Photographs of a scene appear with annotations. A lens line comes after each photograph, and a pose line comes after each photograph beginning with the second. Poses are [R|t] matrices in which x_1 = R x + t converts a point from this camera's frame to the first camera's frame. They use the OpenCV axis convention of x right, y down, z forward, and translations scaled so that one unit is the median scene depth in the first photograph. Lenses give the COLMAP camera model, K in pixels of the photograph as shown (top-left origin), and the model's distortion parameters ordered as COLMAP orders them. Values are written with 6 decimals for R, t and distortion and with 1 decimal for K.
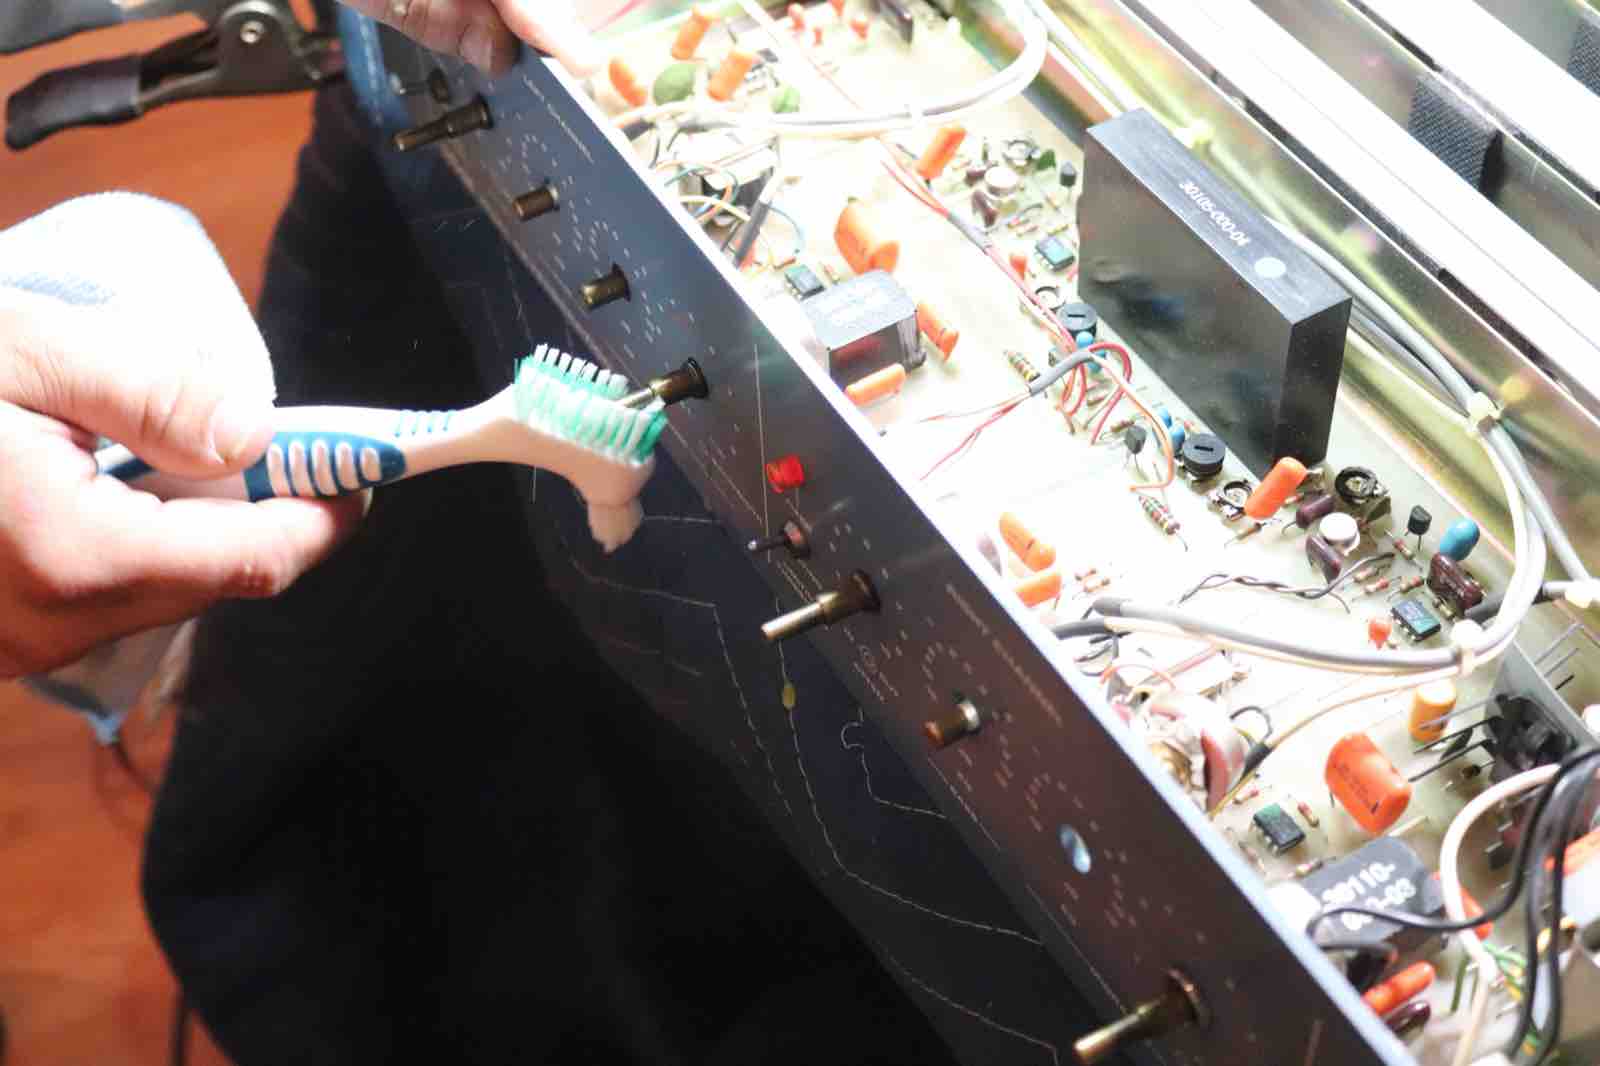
lens RADIAL K [[2685.3, 0, 800.0], [0, 2685.3, 533.0], [0, 0, 1]] dist [0.041728, 0.012197]
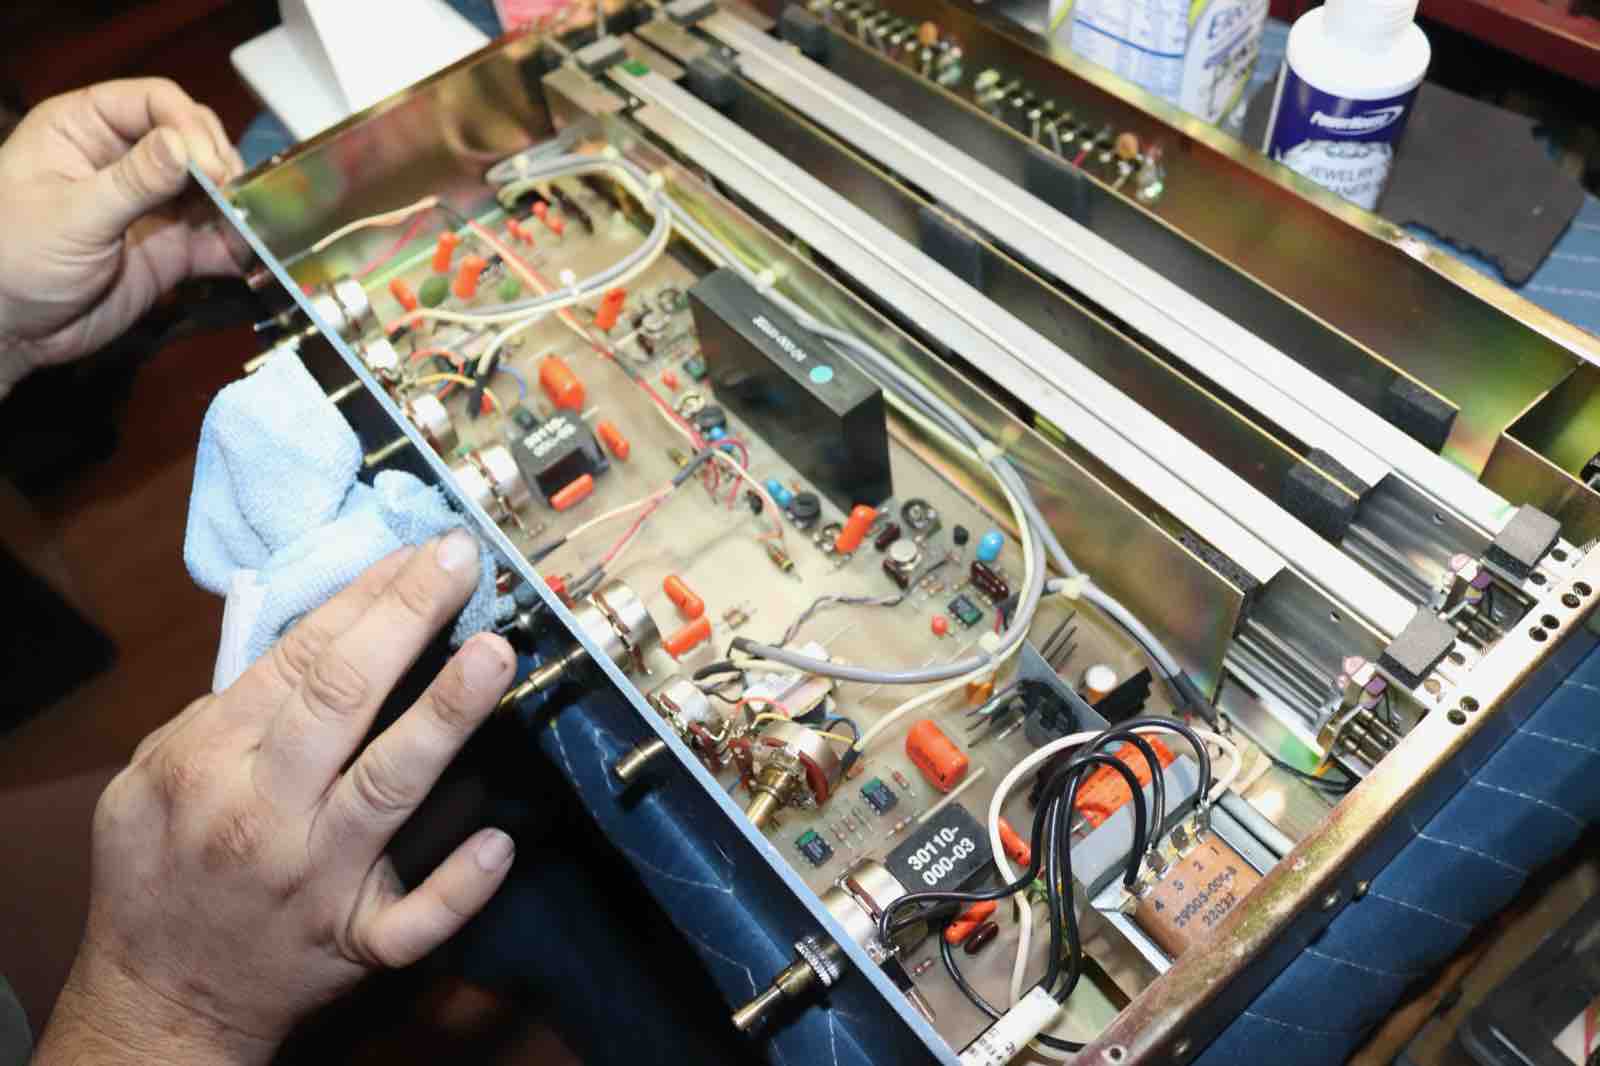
lens RADIAL K [[1312.3, 0, 800.0], [0, 1312.3, 533.0], [0, 0, 1]] dist [-0.090791, 0.003872]
pose [[0.985512, -0.169534, -0.004838, 0.150221], [0.169151, 0.980403, 0.100985, -0.086931], [-0.012377, -0.100340, 0.994876, 0.323984]]
